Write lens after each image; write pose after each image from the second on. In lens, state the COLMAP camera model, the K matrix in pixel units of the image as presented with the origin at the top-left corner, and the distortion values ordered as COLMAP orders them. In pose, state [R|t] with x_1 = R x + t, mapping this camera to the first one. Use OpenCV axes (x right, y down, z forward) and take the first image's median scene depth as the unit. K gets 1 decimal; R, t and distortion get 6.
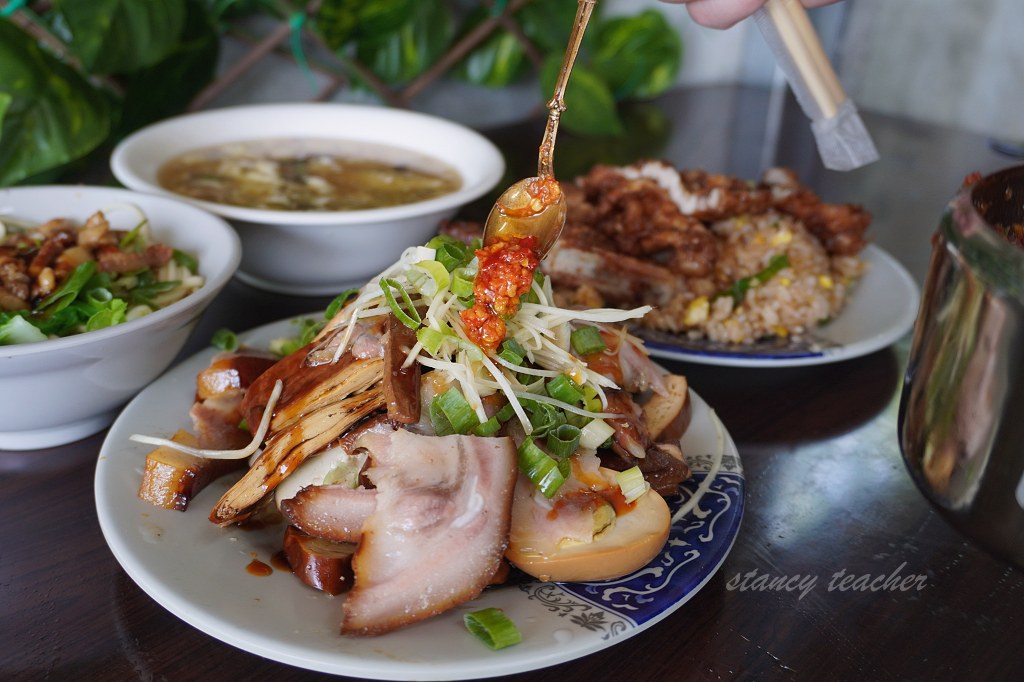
lens RADIAL K [[948.3, 0, 512.0], [0, 948.3, 341.0], [0, 0, 1]] dist [-0.005703, 0.008358]
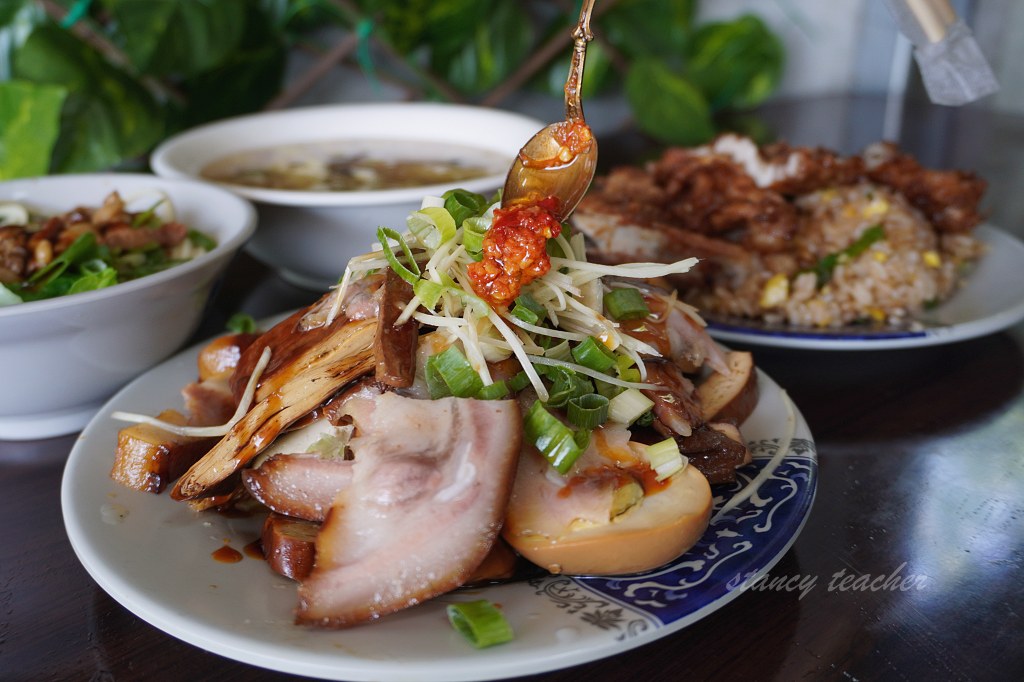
lens RADIAL K [[956.1, 0, 512.0], [0, 956.1, 341.0], [0, 0, 1]] dist [0.003832, -0.001885]
pose [[0.991759, -0.016746, -0.127018, 0.094144], [0.009546, 0.998324, -0.057078, 0.088144], [0.127761, 0.055395, 0.990257, 0.142985]]
